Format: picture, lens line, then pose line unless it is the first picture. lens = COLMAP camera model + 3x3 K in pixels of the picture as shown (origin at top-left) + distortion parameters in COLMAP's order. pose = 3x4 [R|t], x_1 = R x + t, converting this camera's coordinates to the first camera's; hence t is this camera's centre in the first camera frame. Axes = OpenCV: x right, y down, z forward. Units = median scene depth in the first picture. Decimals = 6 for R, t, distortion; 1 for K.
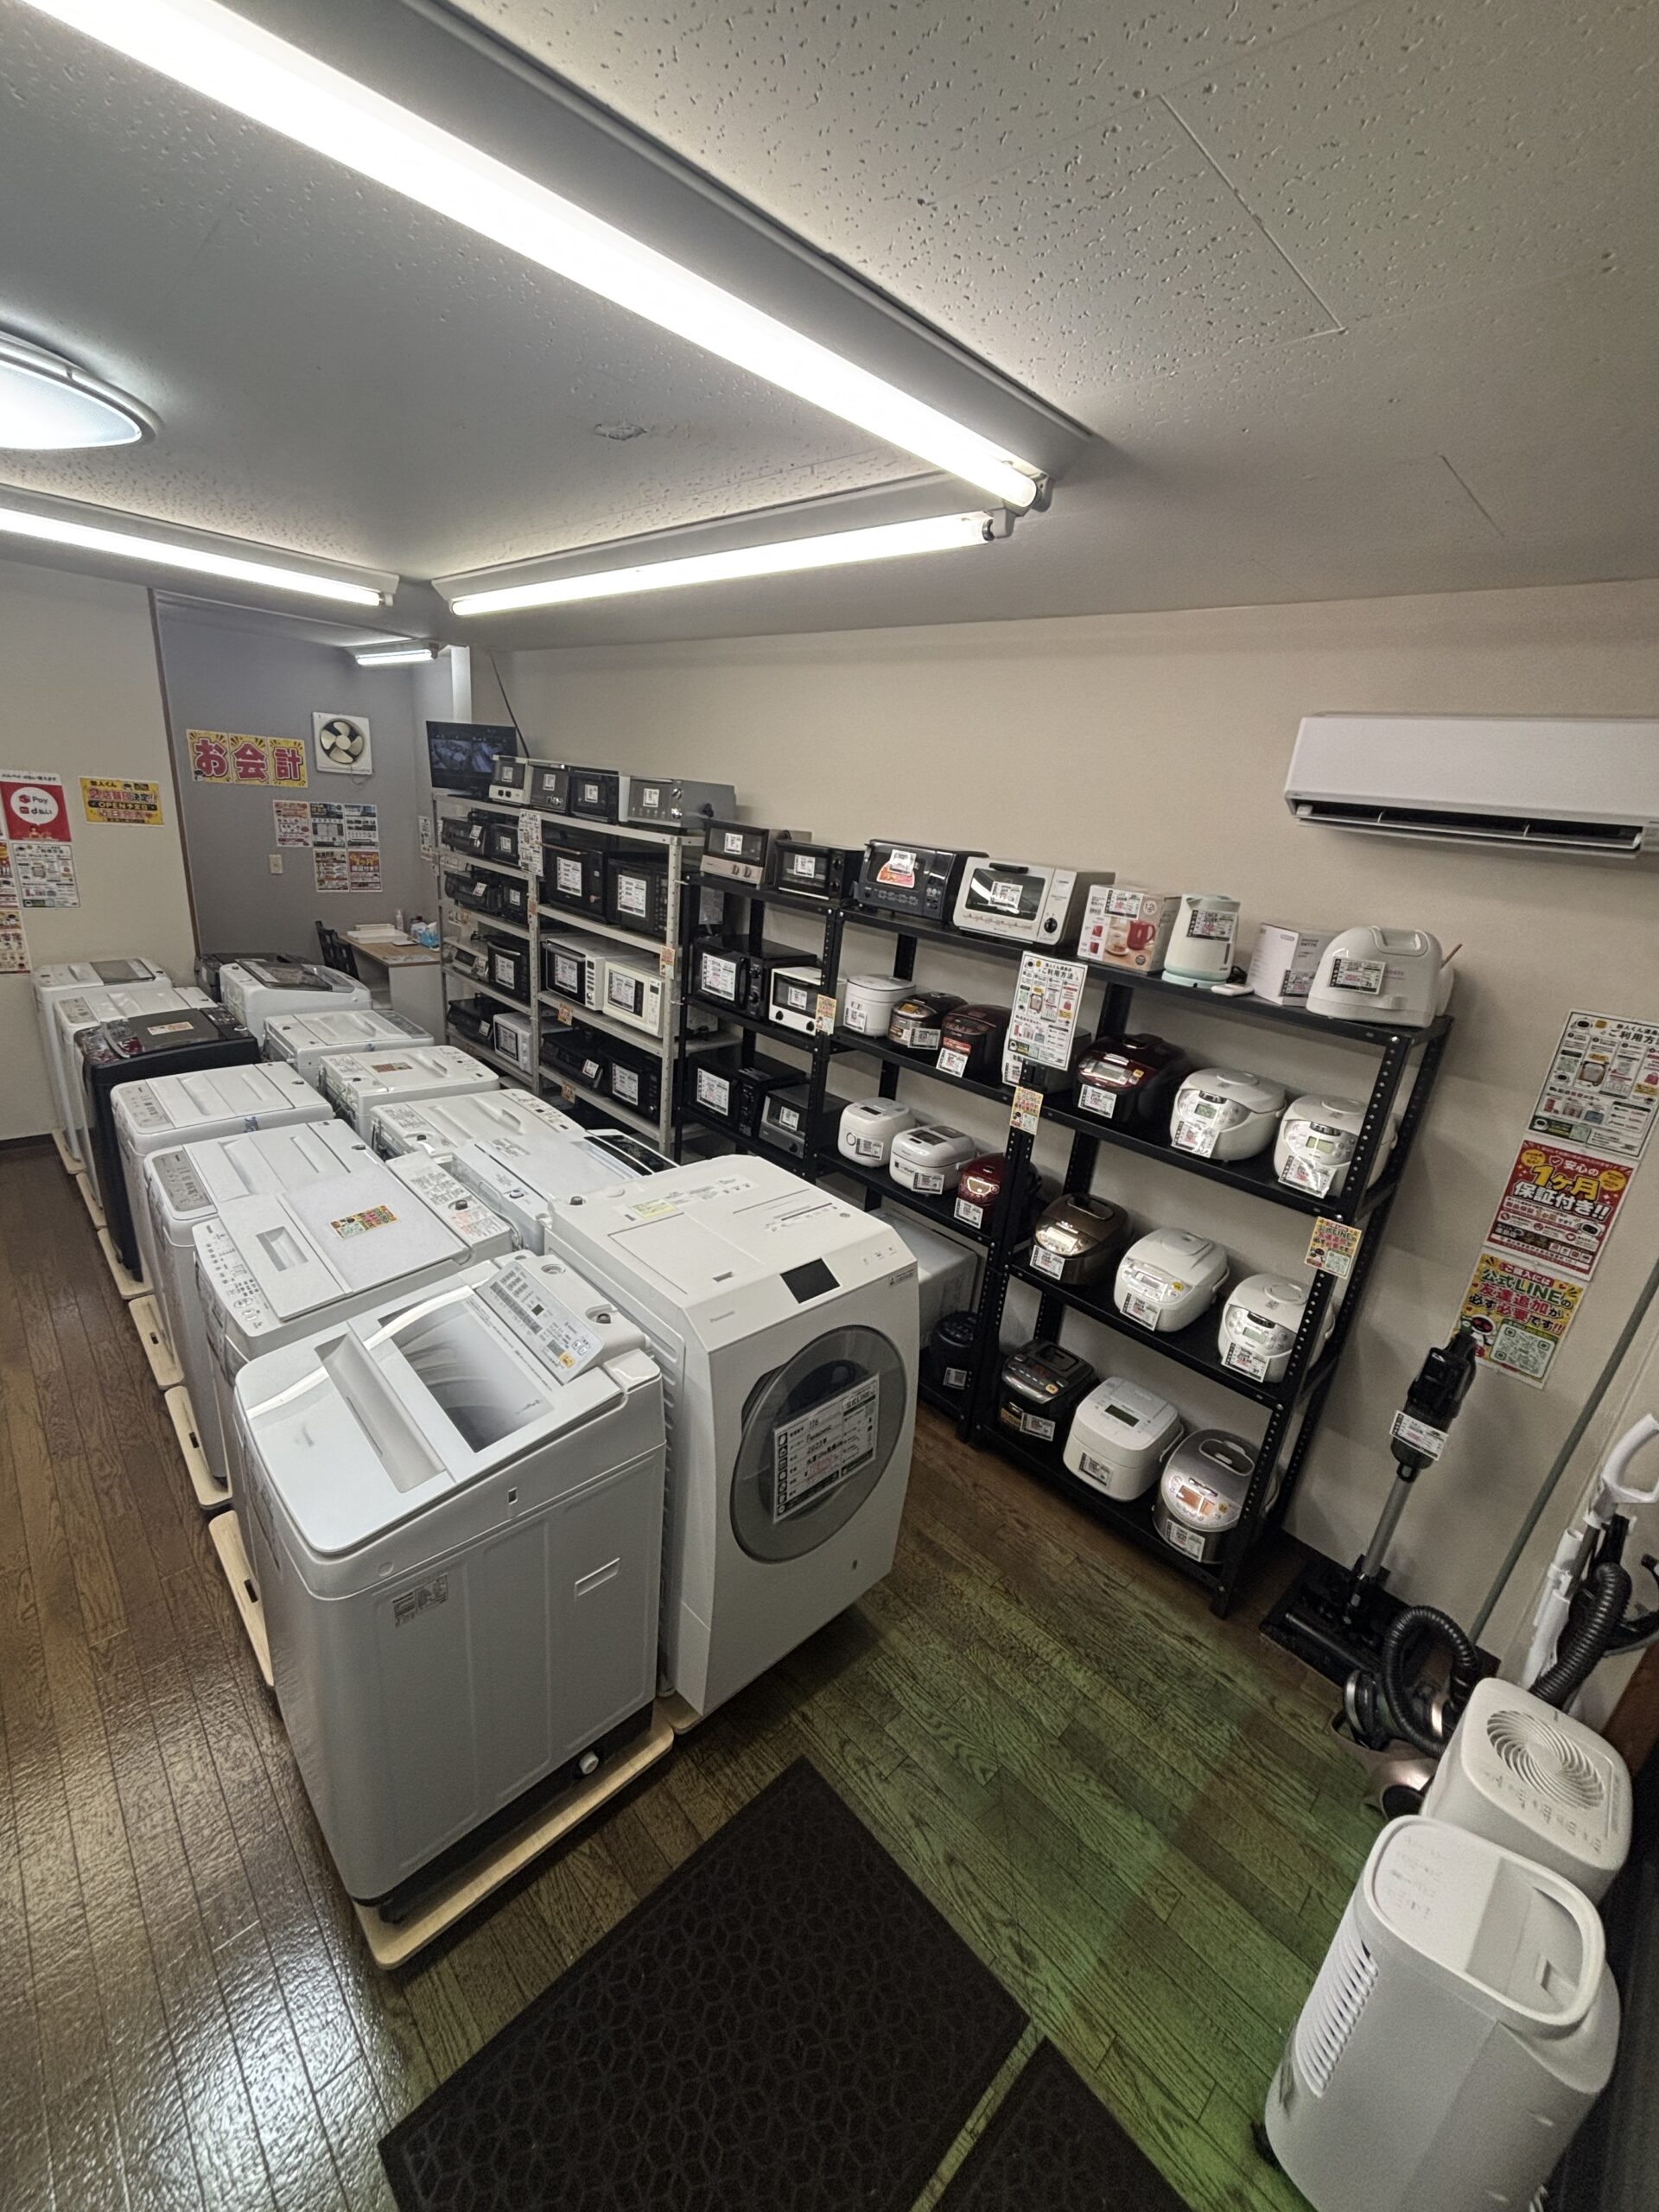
lens RADIAL K [[886.3, 0, 829.5], [0, 886.3, 1106.0], [0, 0, 1]] dist [0.001696, 0.000287]
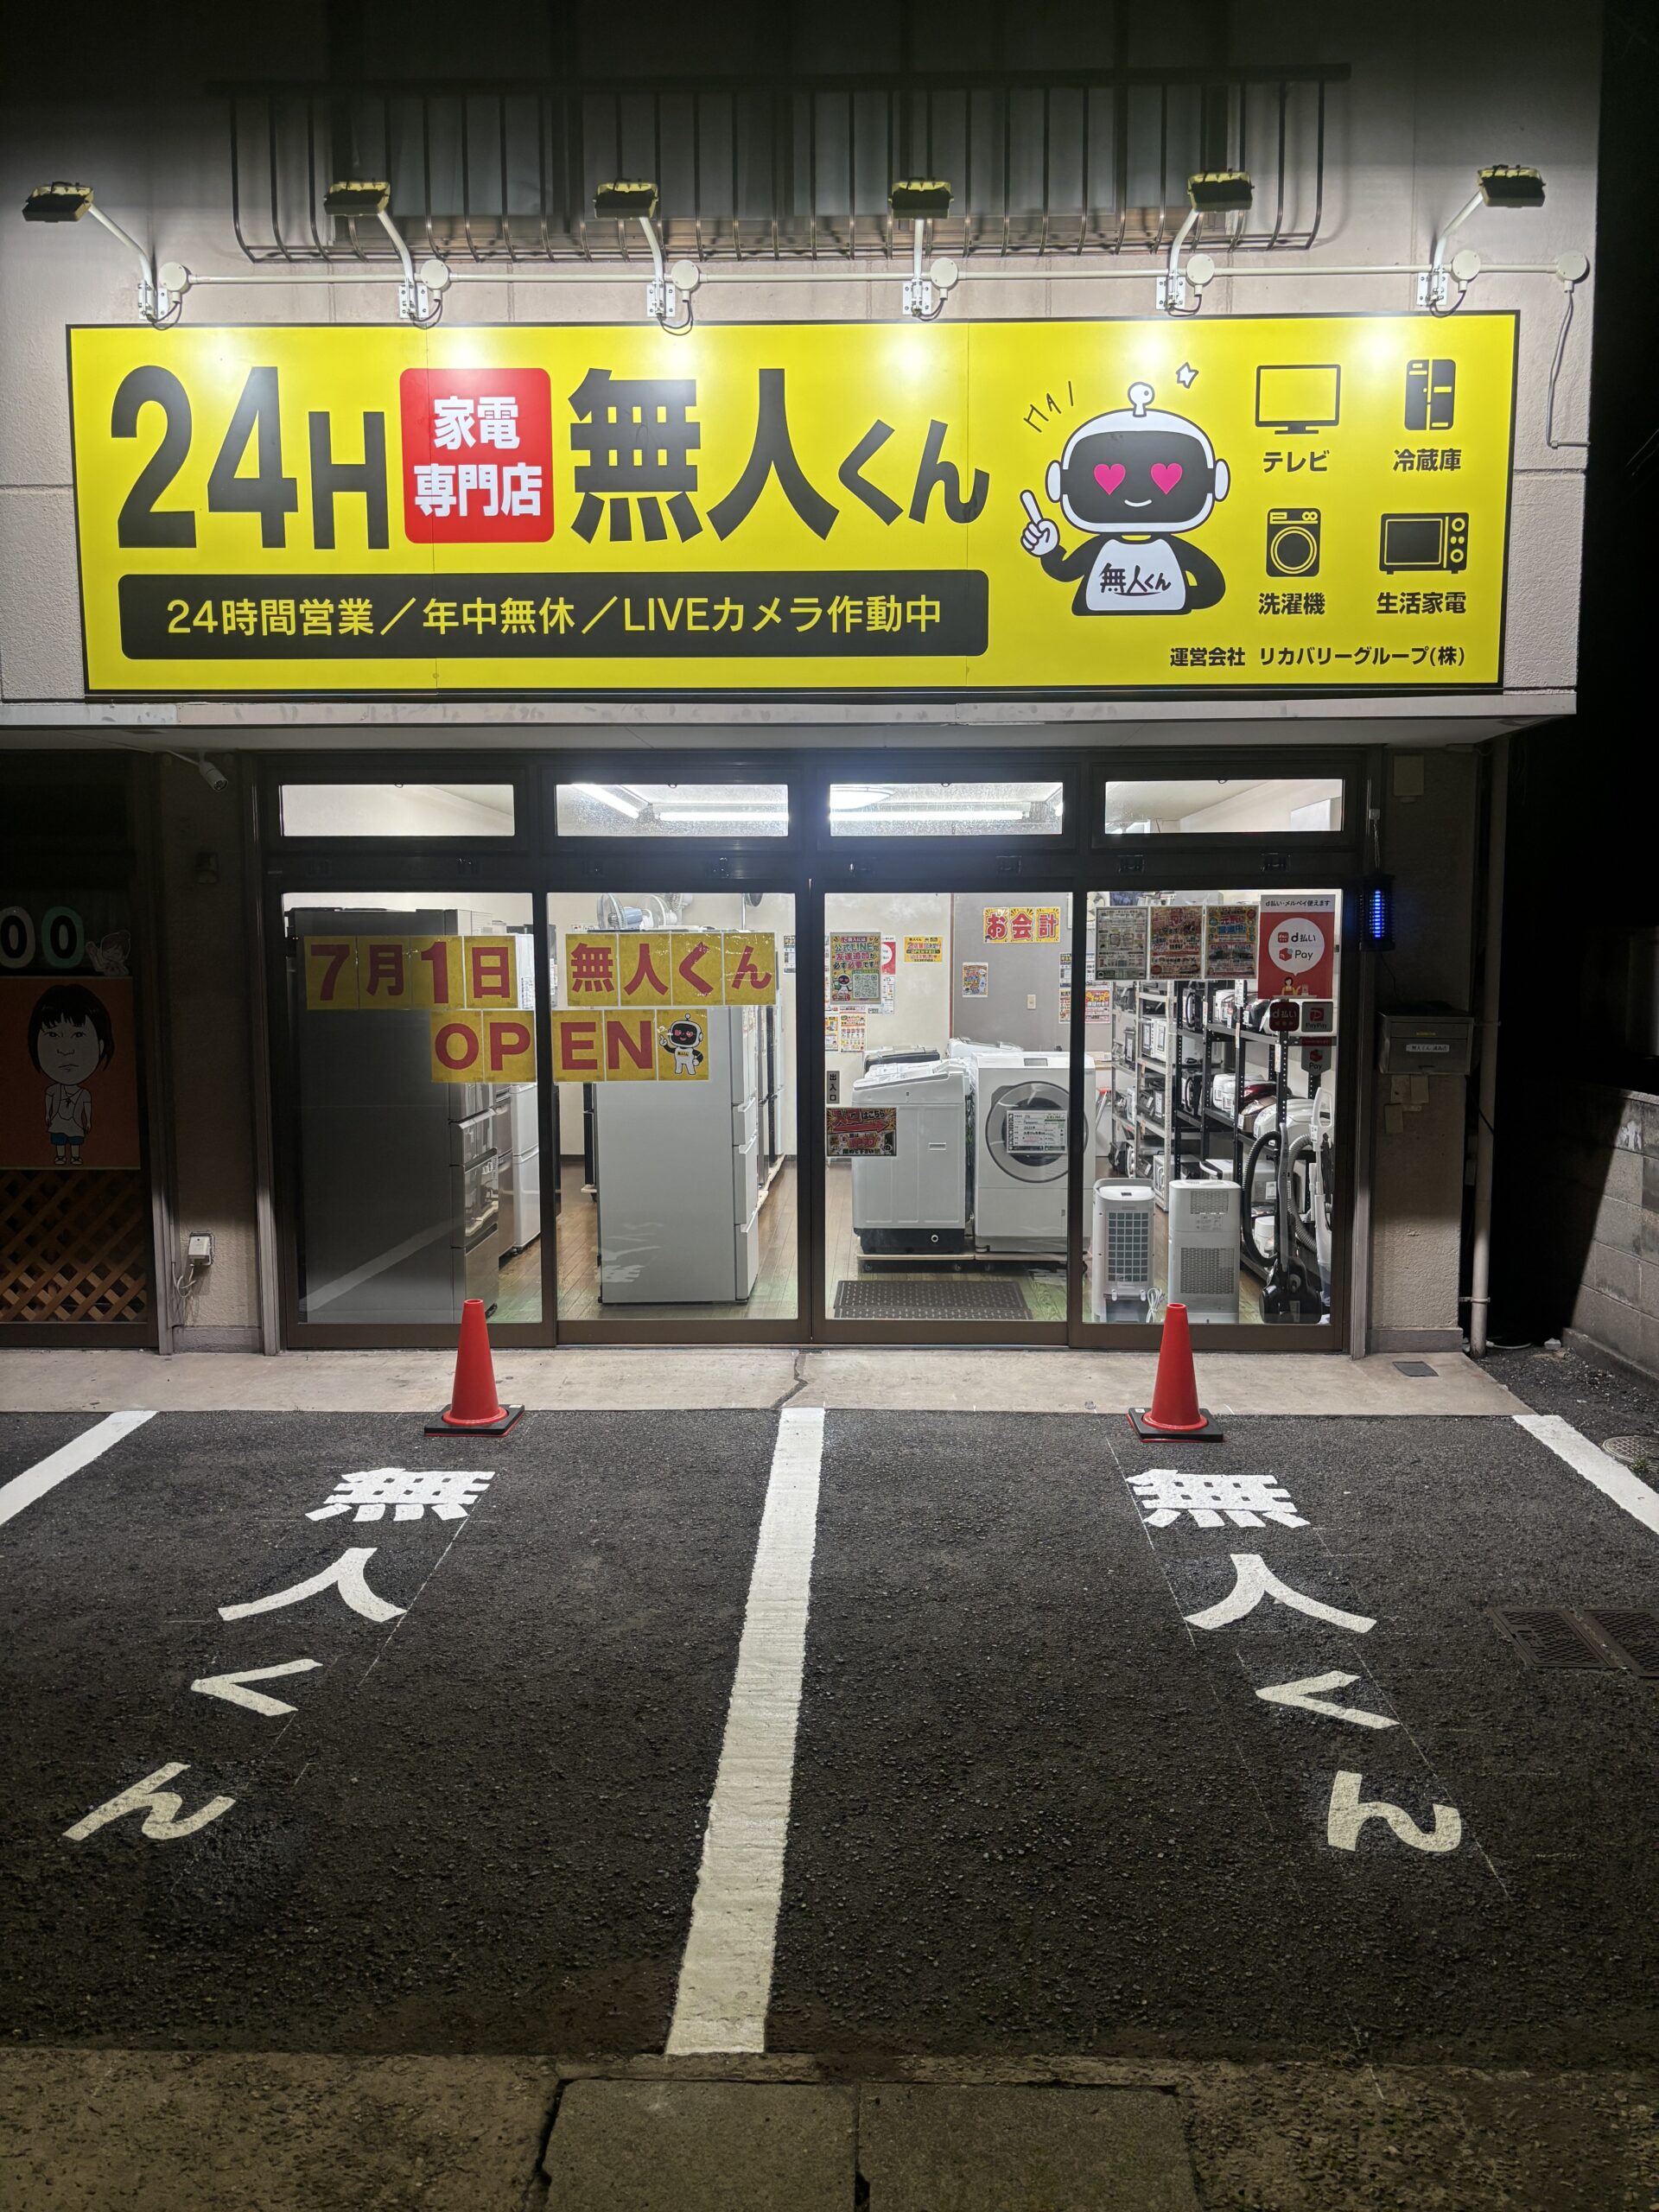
lens RADIAL K [[1667.8, 0, 829.5], [0, 1667.8, 1106.0], [0, 0, 1]] dist [-0.000524, -0.000041]
pose [[0.709540, -0.026562, -0.704164, 1.289517], [-0.165844, 0.964925, -0.203509, 0.615416], [0.684871, 0.261180, 0.680248, -1.180218]]
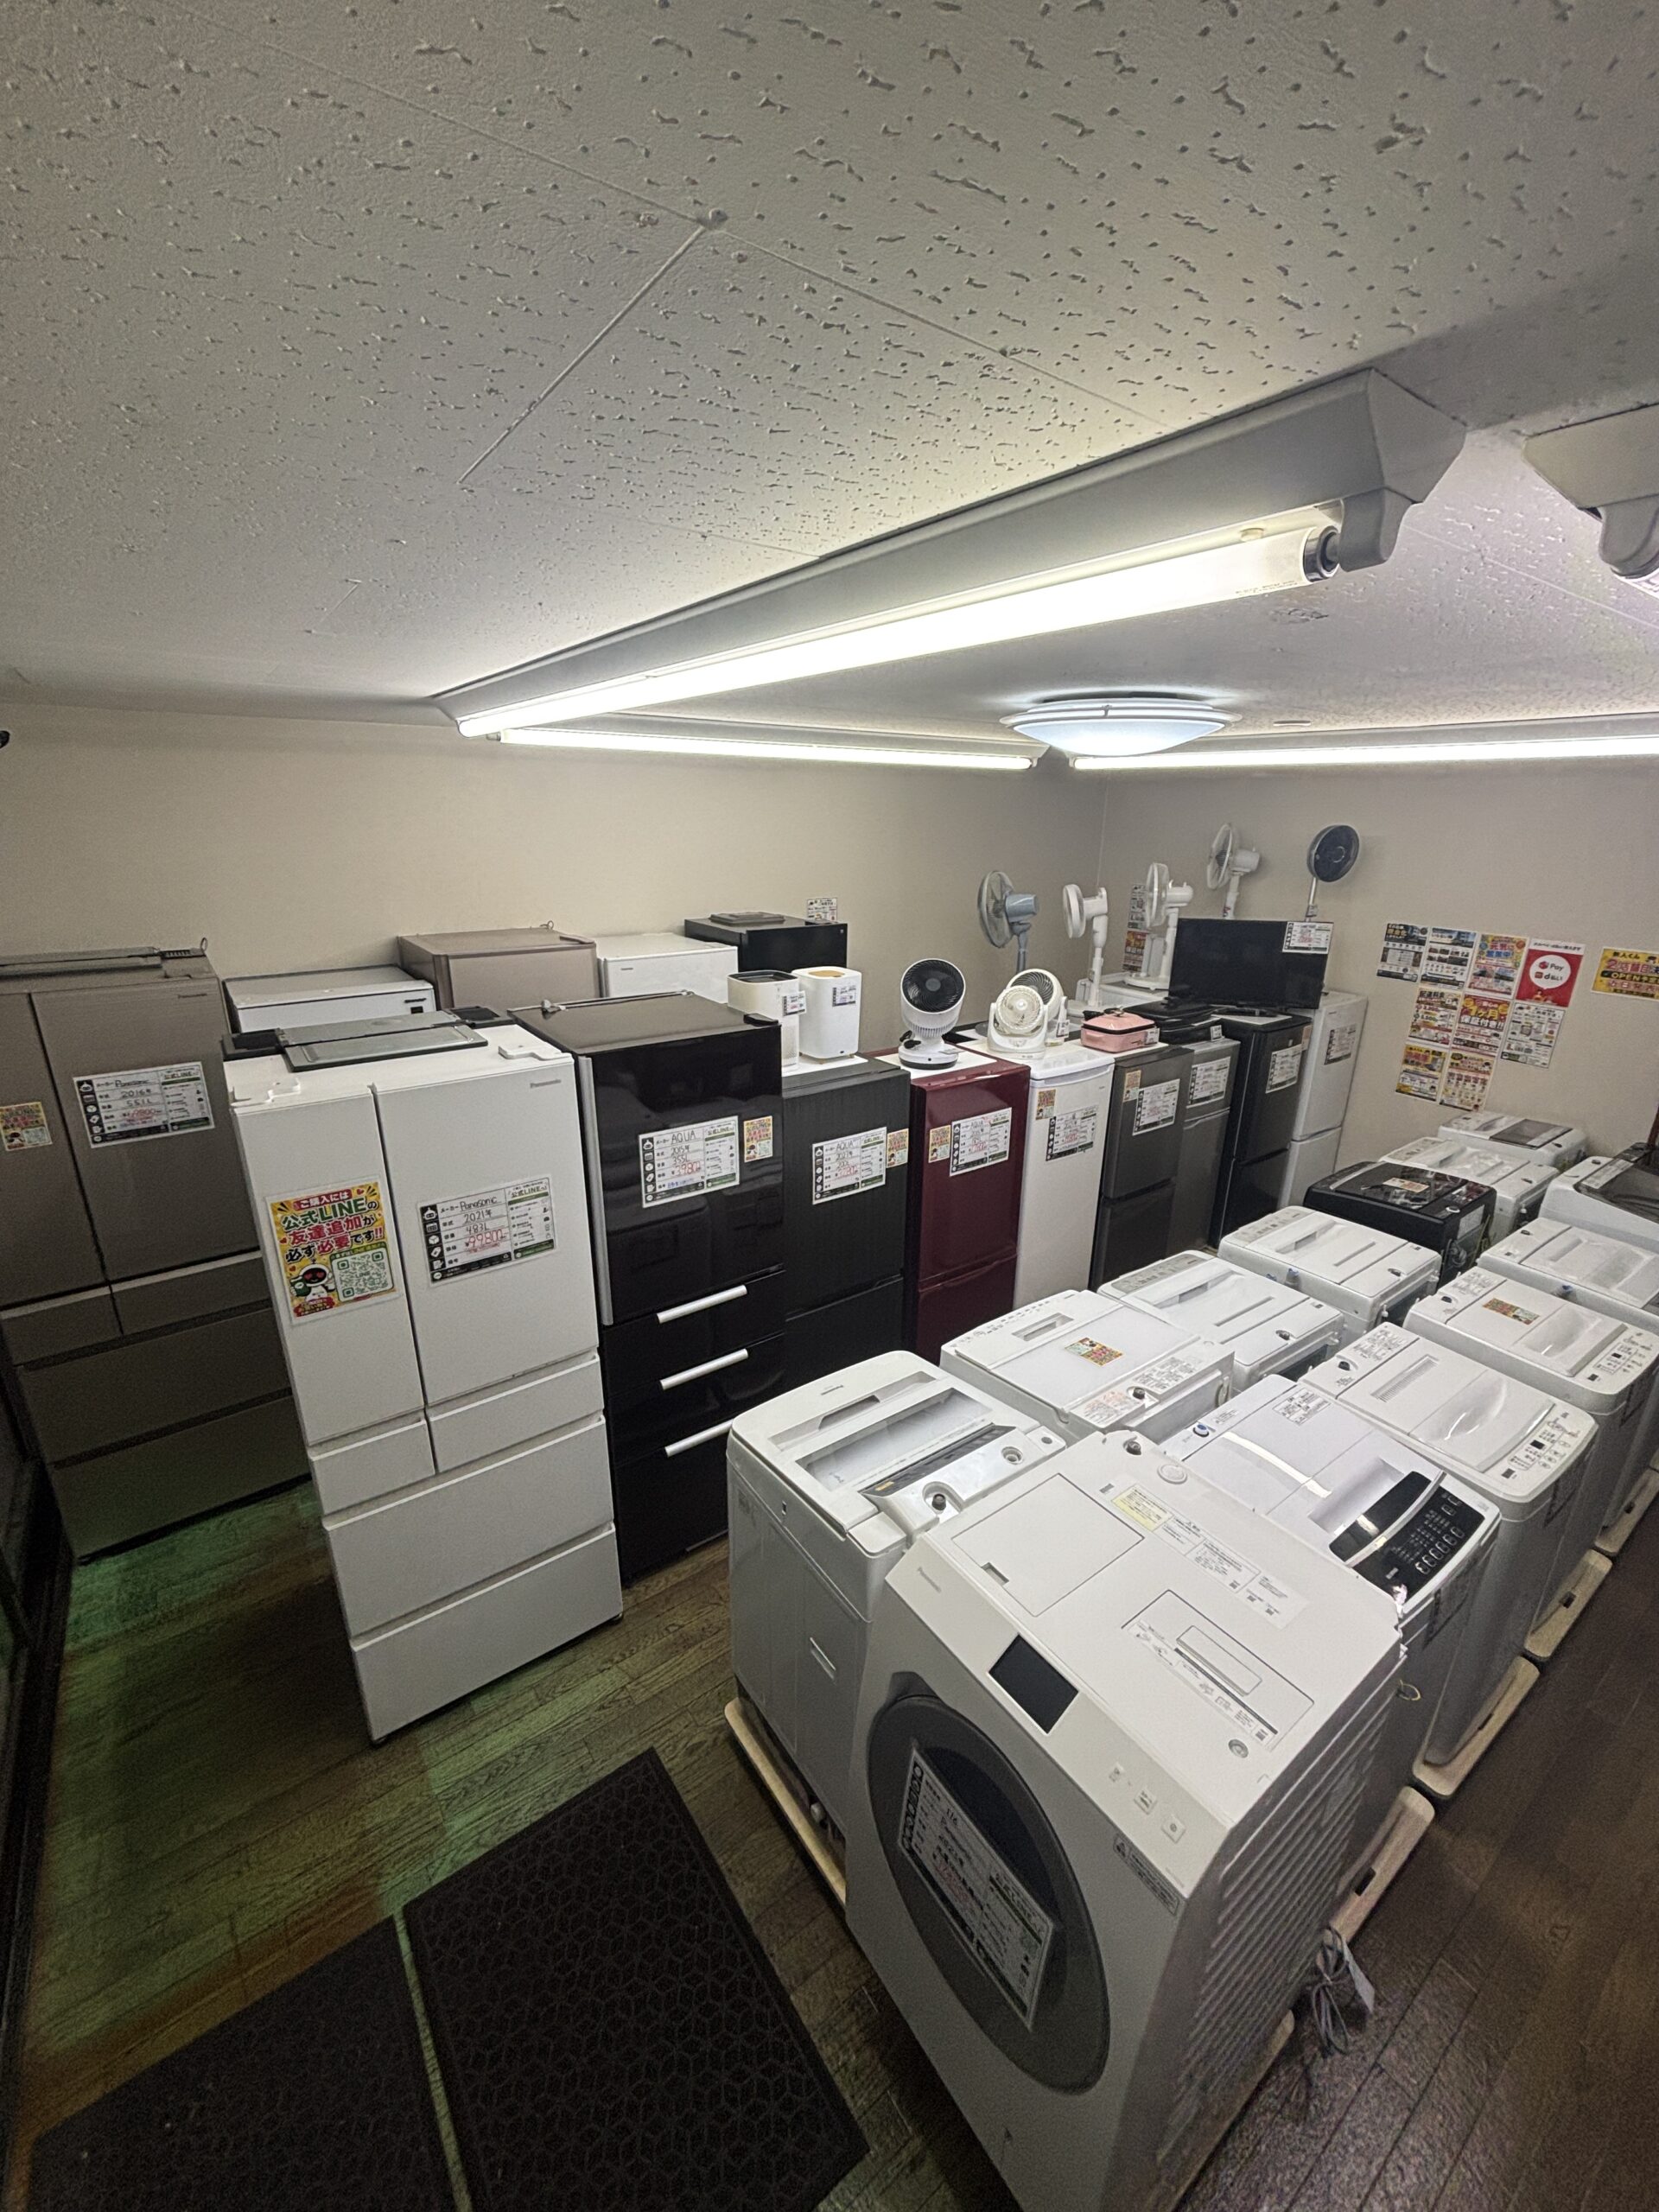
lens RADIAL K [[886.3, 0, 829.5], [0, 886.3, 1106.0], [0, 0, 1]] dist [0.001696, 0.000287]
pose [[-0.140005, 0.222739, -0.964773, 0.275606], [-0.354992, 0.898303, 0.258908, -0.165019], [0.924326, 0.378735, -0.046696, 0.321013]]
